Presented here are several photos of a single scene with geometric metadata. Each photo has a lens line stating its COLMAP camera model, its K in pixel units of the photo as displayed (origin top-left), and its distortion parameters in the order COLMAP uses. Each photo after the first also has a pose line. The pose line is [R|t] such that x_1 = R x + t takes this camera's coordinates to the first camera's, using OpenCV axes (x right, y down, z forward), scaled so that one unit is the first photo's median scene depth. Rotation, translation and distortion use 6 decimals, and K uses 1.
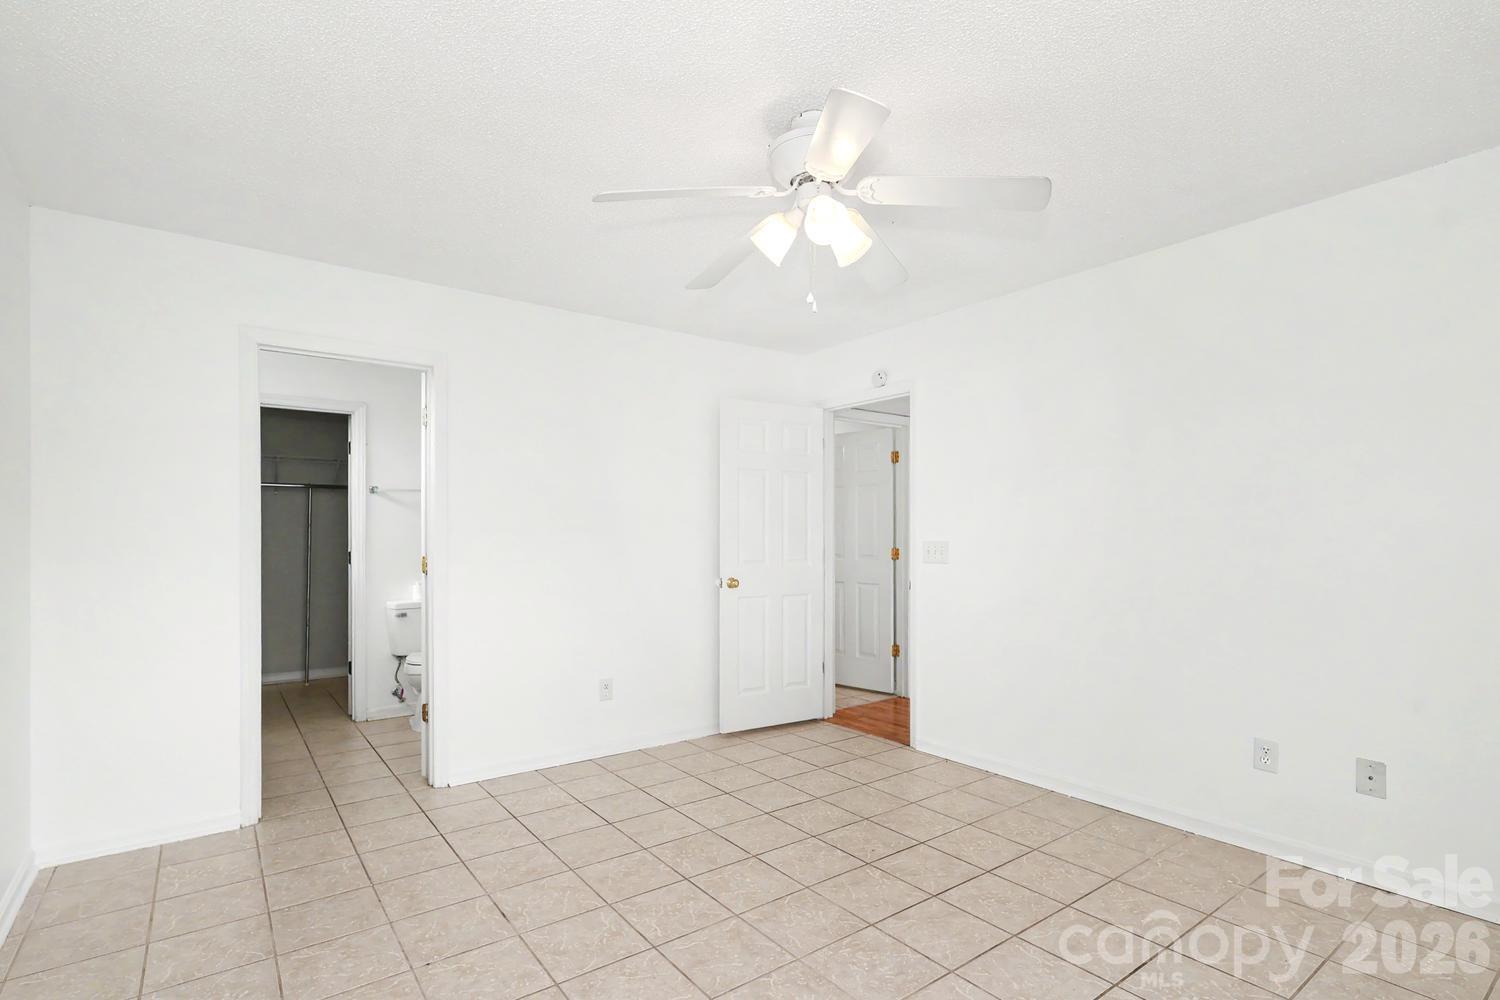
lens RADIAL K [[724.1, 0, 747.3], [0, 724.1, 530.0], [0, 0, 1]] dist [0.000138, 0.000183]
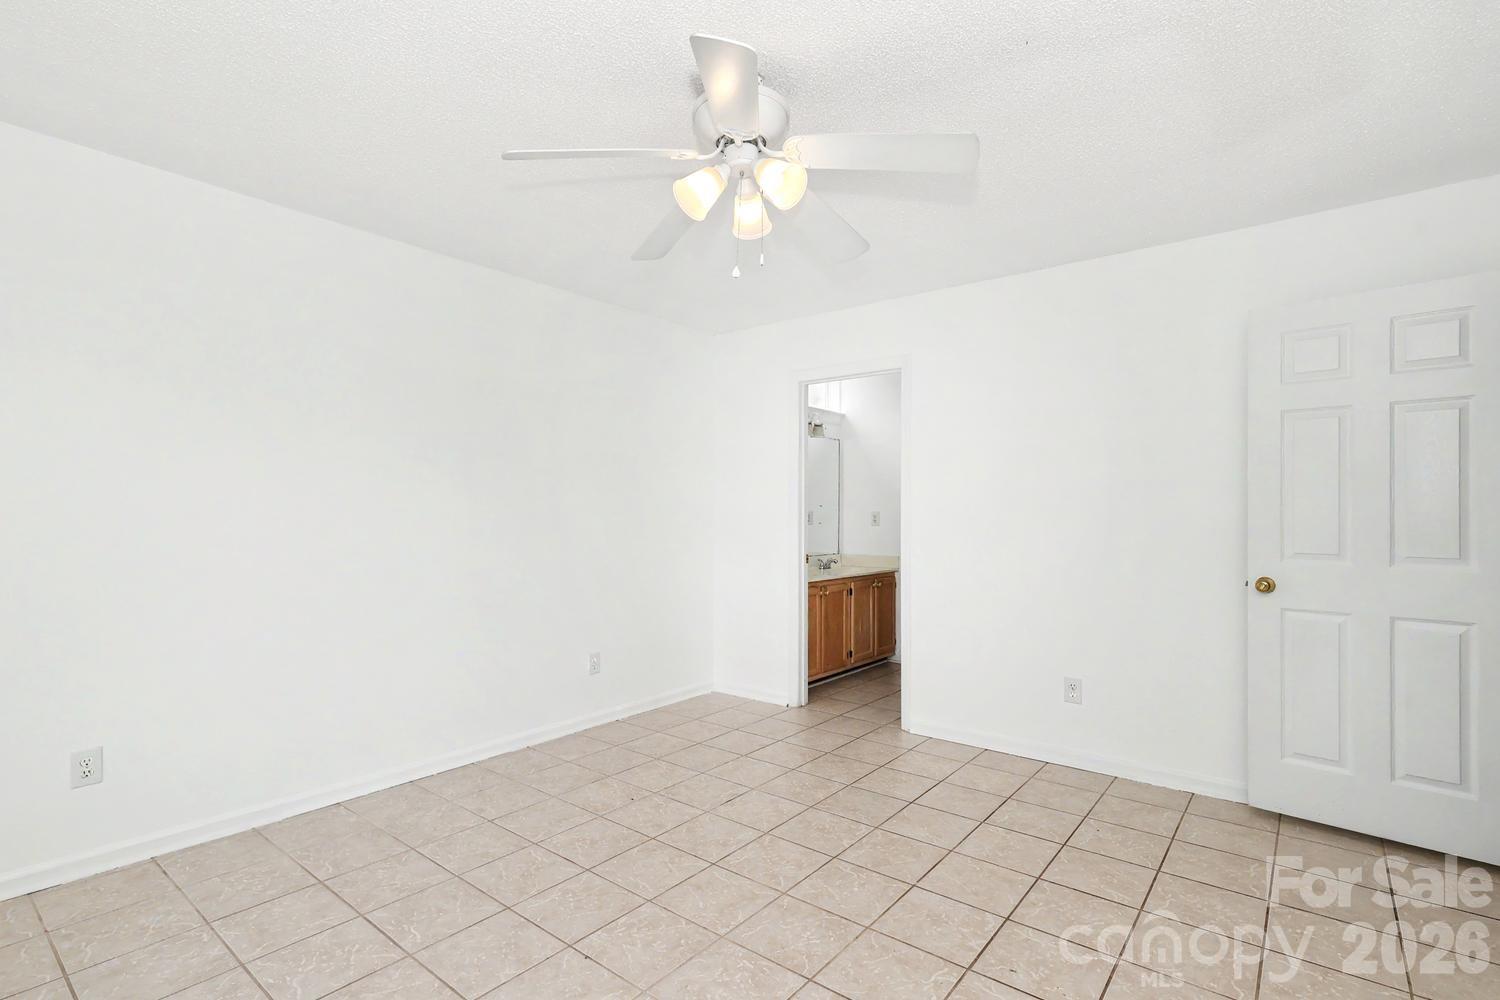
lens RADIAL K [[713.8, 0, 751.7], [0, 713.8, 503.3], [0, 0, 1]] dist [0.000592, 0.000593]
pose [[0.256686, -0.012424, -0.966415, 0.585416], [-0.000135, 0.999917, -0.012891, 0.008499], [0.966495, 0.003440, 0.256663, 0.449047]]
